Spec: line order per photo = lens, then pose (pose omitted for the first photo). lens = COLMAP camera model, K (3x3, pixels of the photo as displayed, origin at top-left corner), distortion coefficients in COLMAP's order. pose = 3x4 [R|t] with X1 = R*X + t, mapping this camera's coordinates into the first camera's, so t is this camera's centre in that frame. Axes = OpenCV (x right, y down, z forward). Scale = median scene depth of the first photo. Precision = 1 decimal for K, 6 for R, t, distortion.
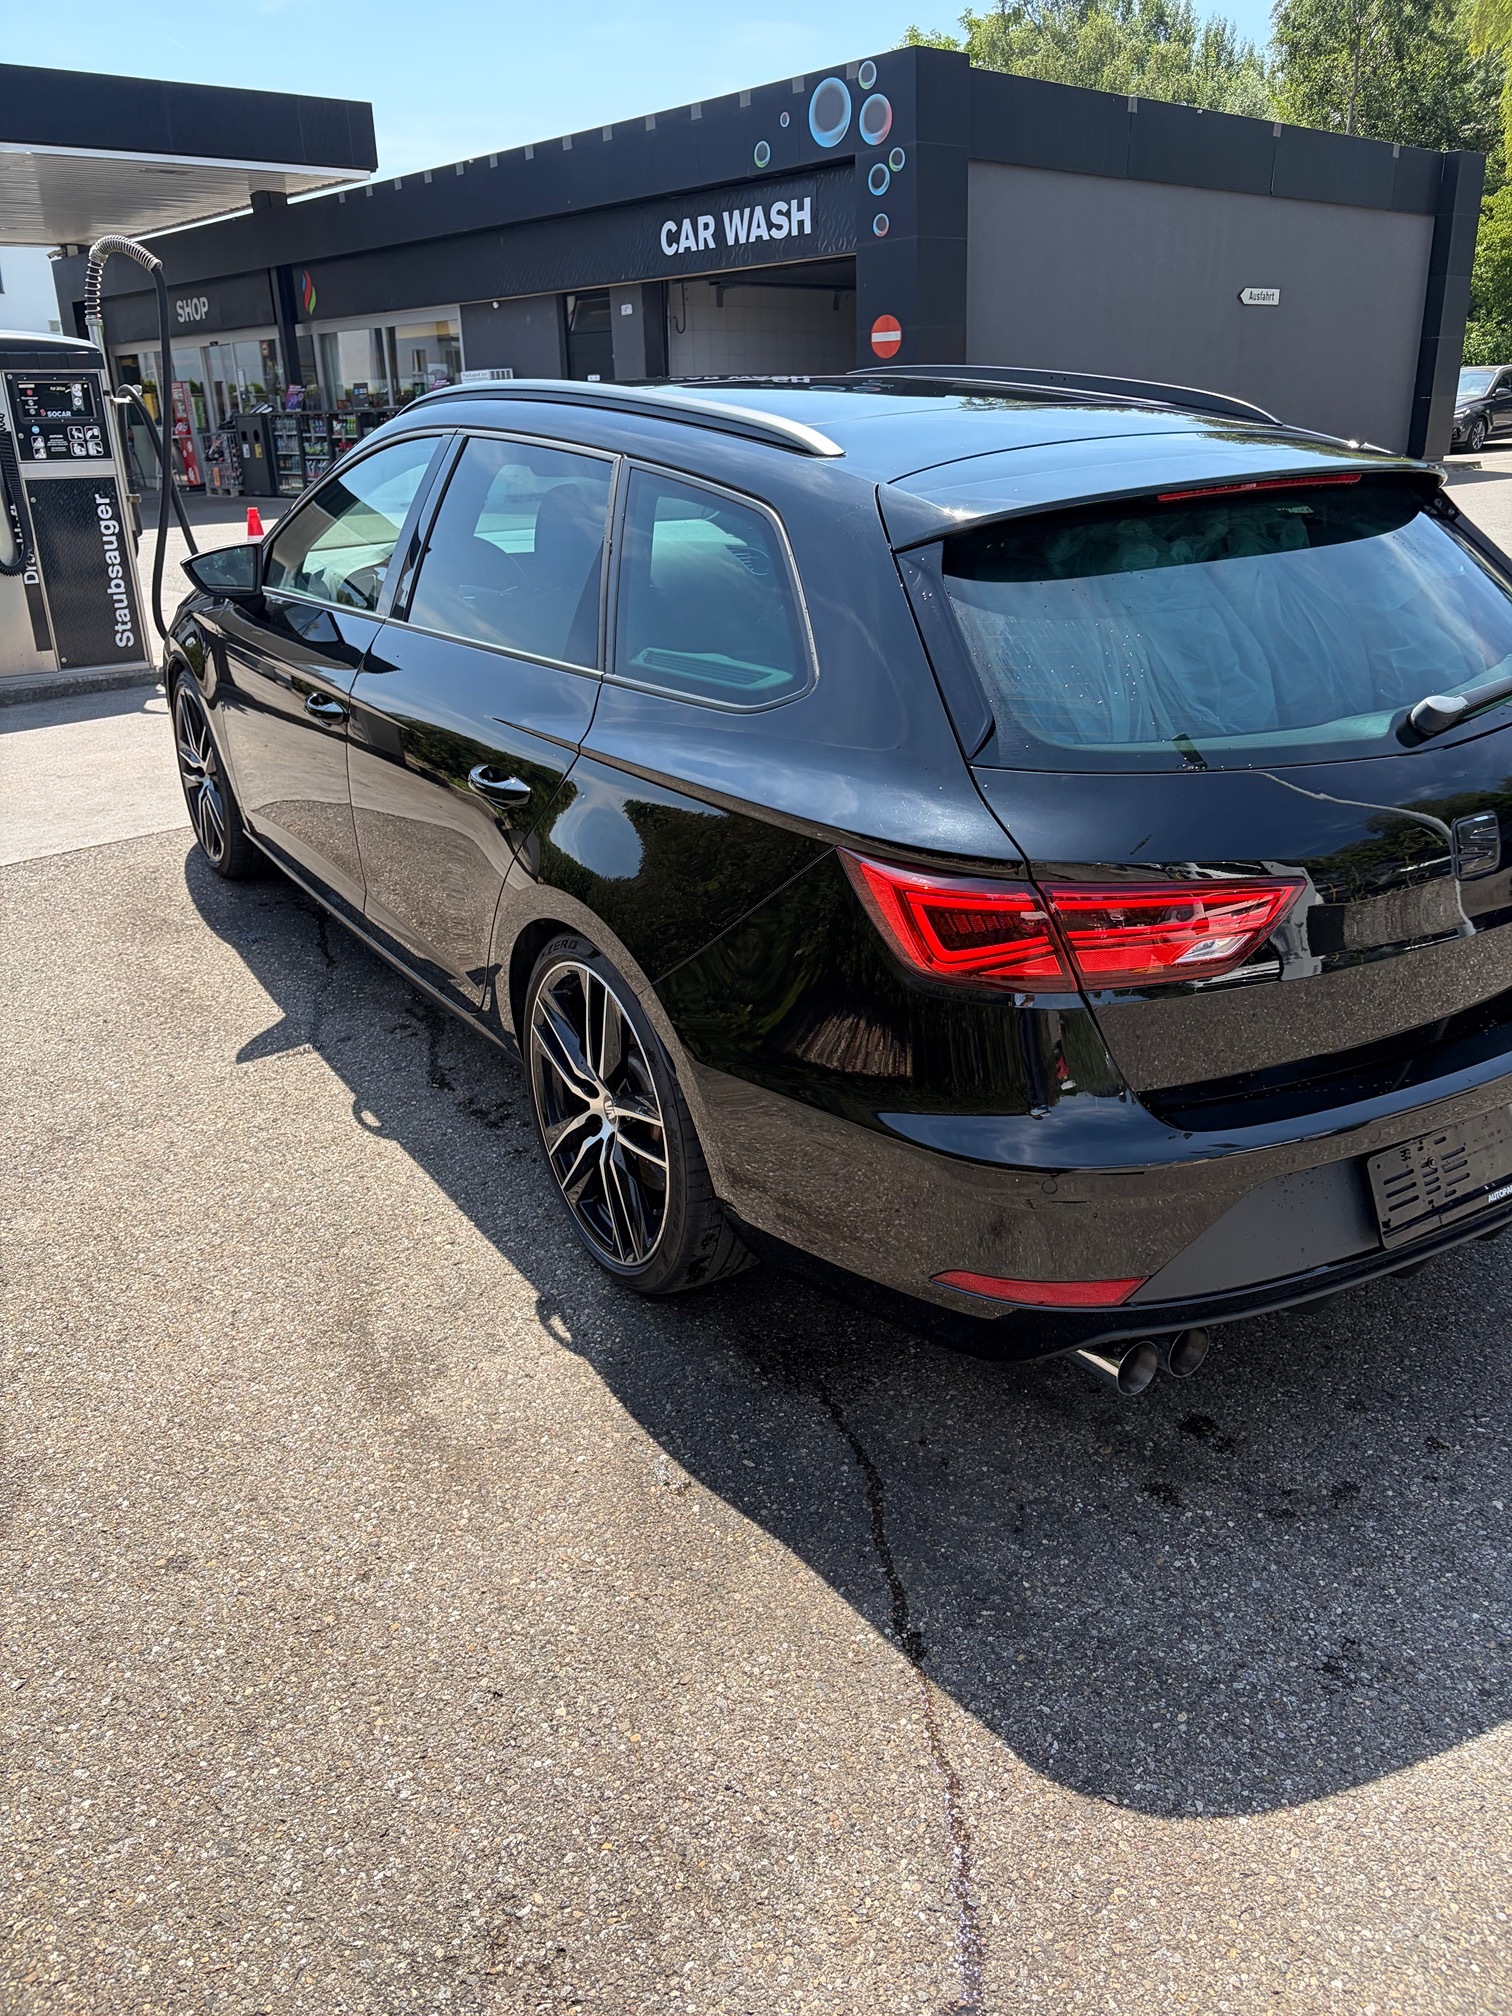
lens RADIAL K [[1531.5, 0, 763.2], [0, 1531.5, 1023.4], [0, 0, 1]] dist [0.012768, 0.001378]
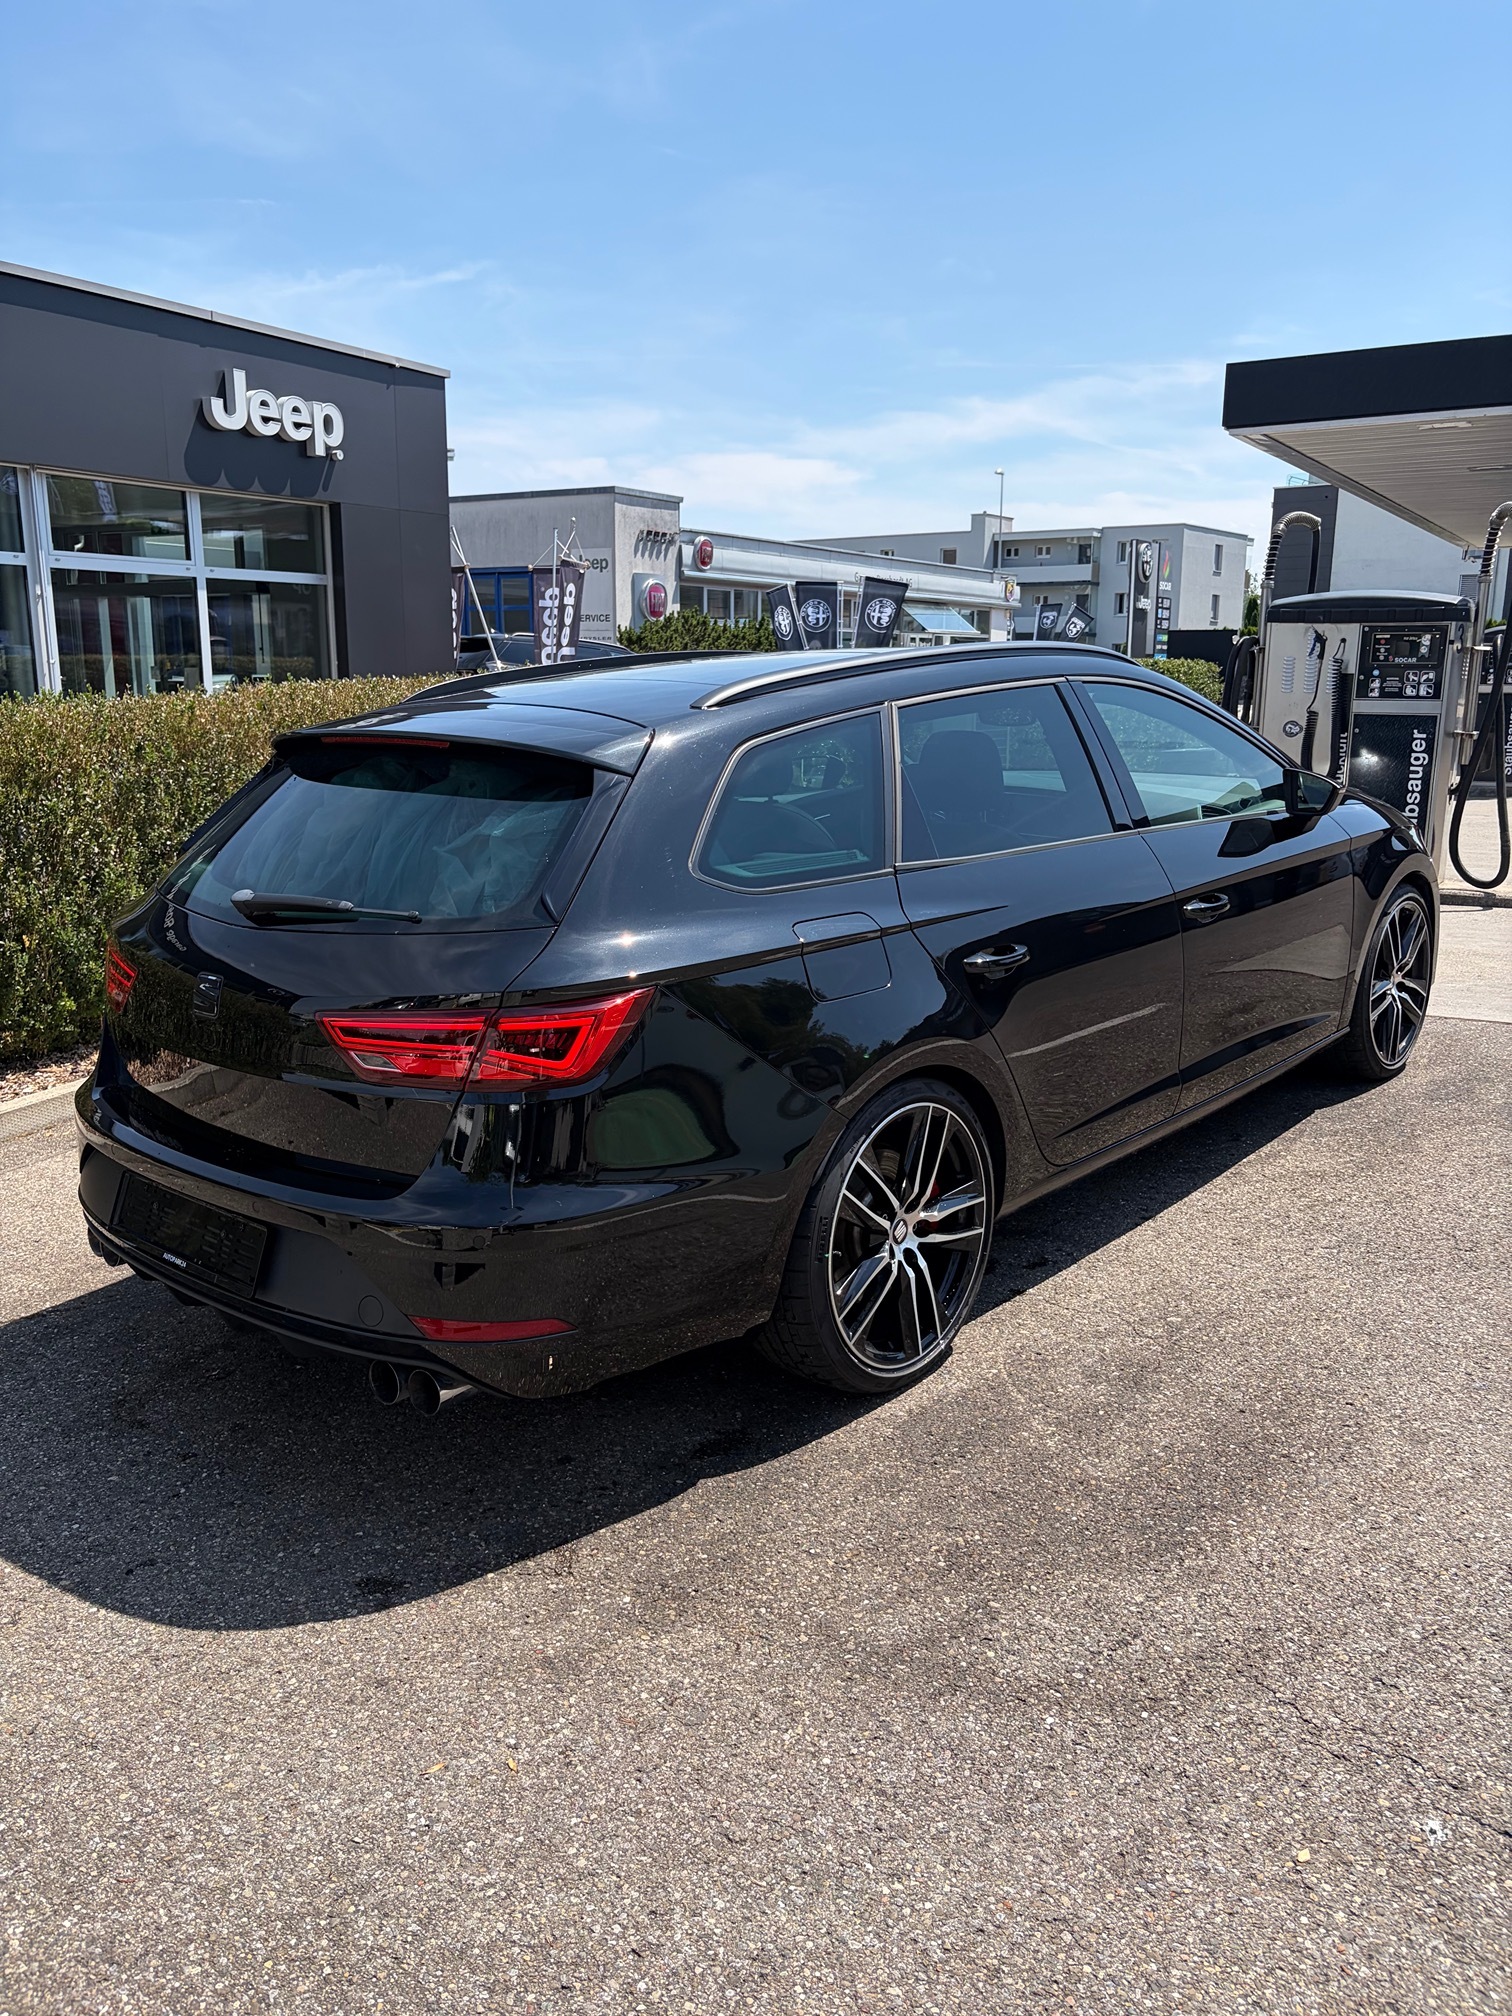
lens RADIAL K [[1531.5, 0, 763.2], [0, 1531.5, 1023.4], [0, 0, 1]] dist [0.012768, 0.001378]
pose [[0.287529, 0.240392, -0.927113, 0.205255], [-0.362954, 0.923140, 0.126797, -0.048710], [0.886336, 0.300041, 0.352681, 0.106111]]
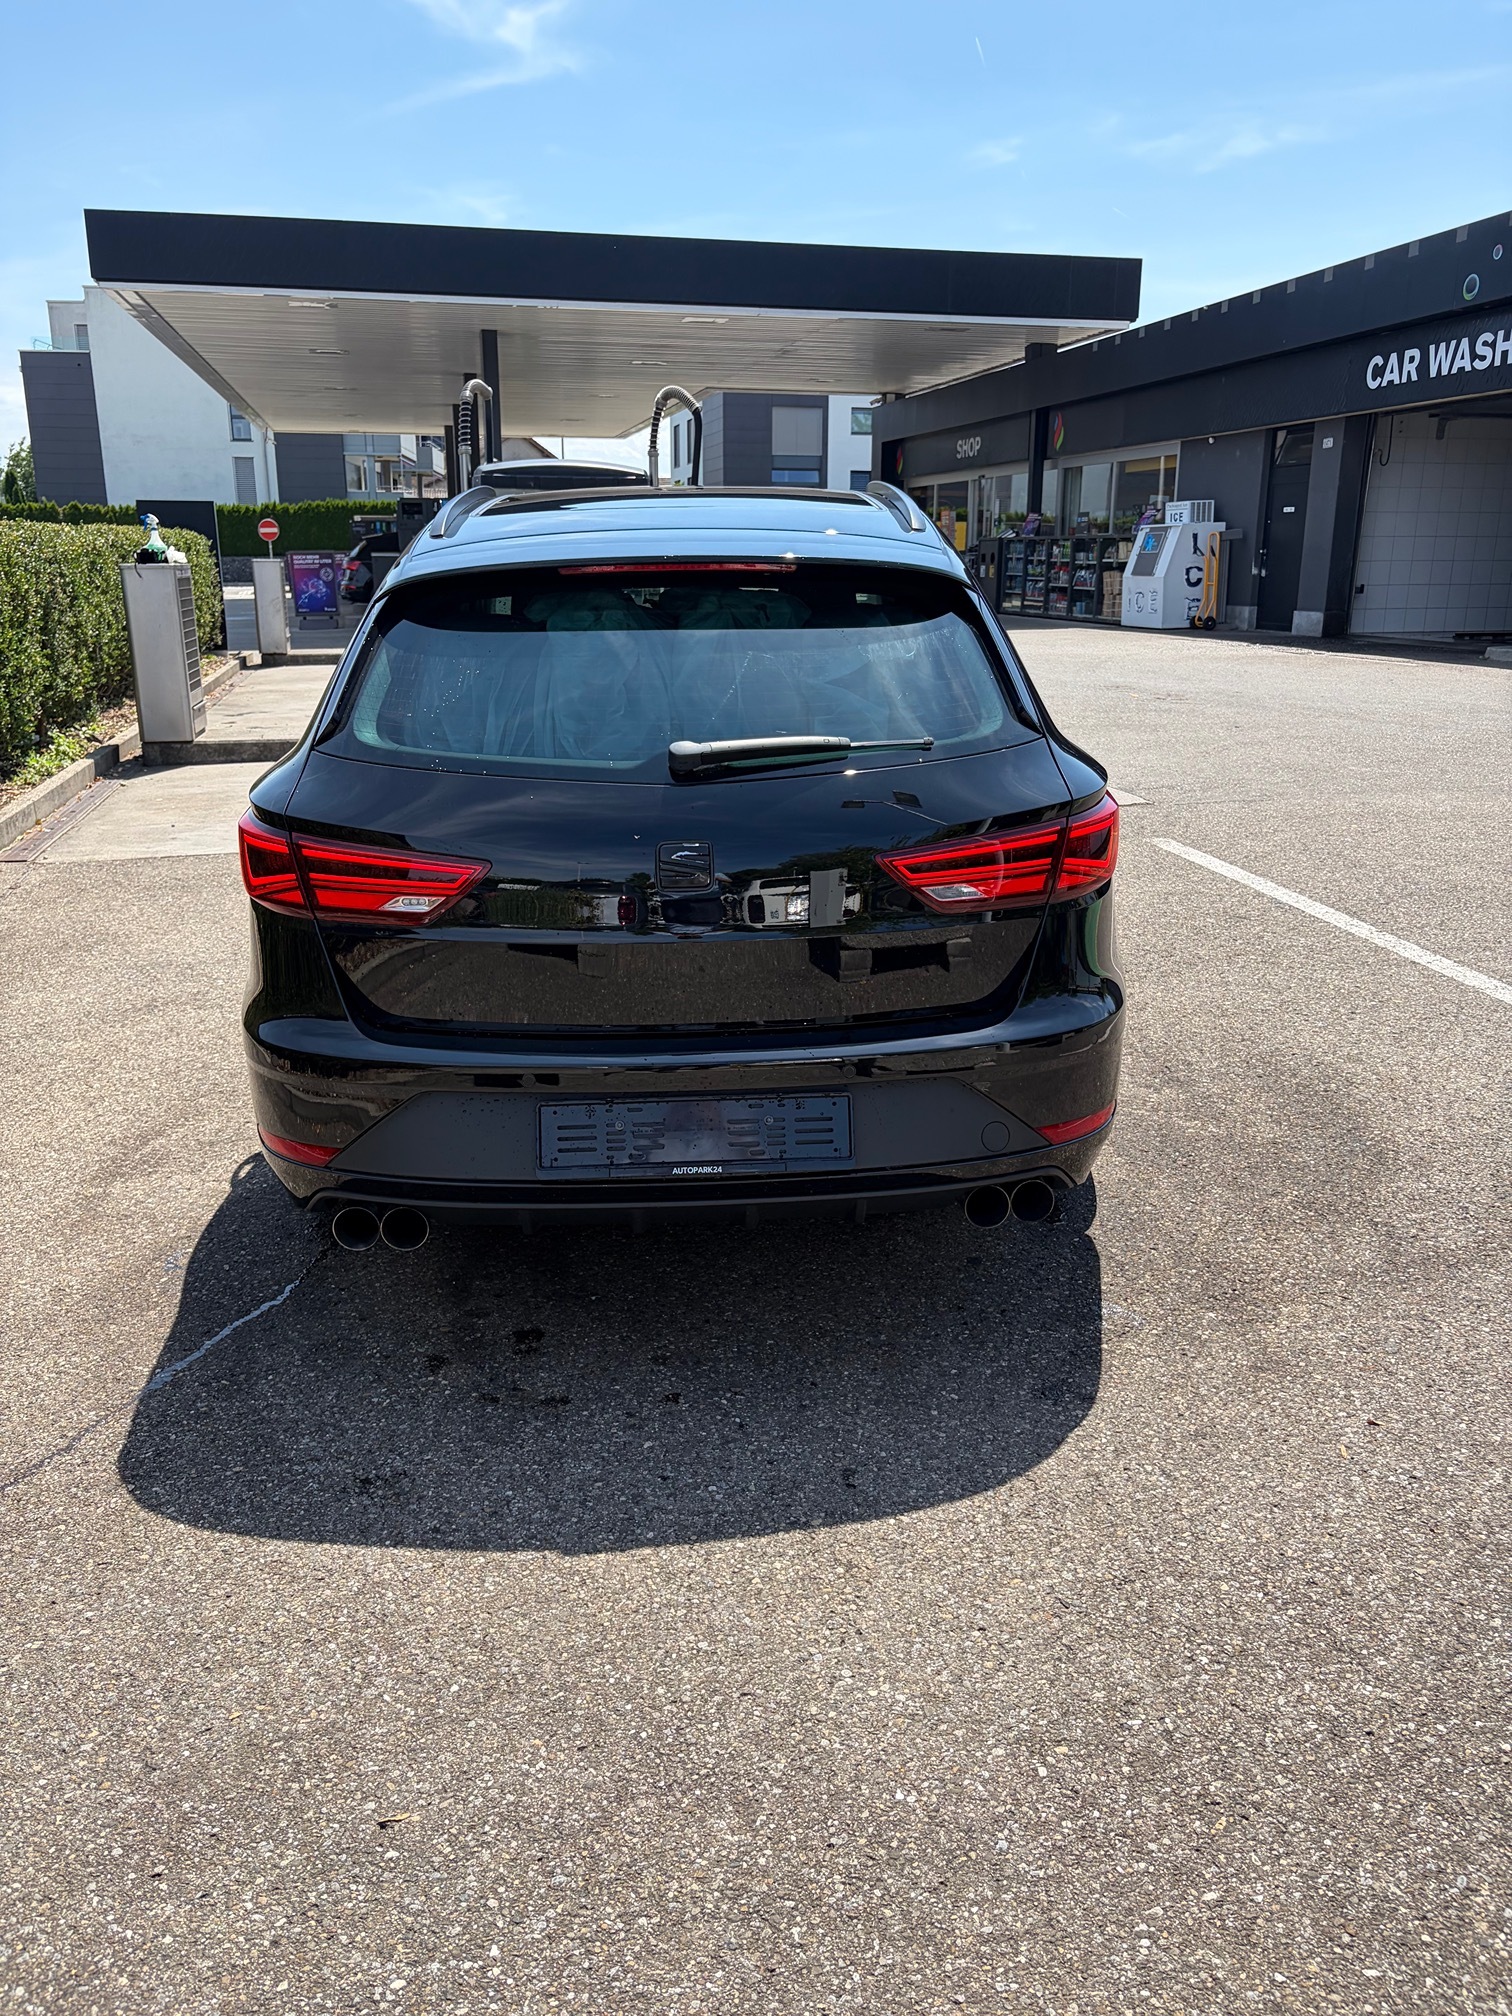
lens RADIAL K [[1534.8, 0, 756.0], [0, 1534.8, 1008.0], [0, 0, 1]] dist [0.008275, -0.005130]
pose [[0.871885, 0.163318, -0.461674, 0.117766], [-0.201802, 0.978806, -0.034853, 0.002476], [0.446197, 0.123555, 0.886365, -0.000734]]
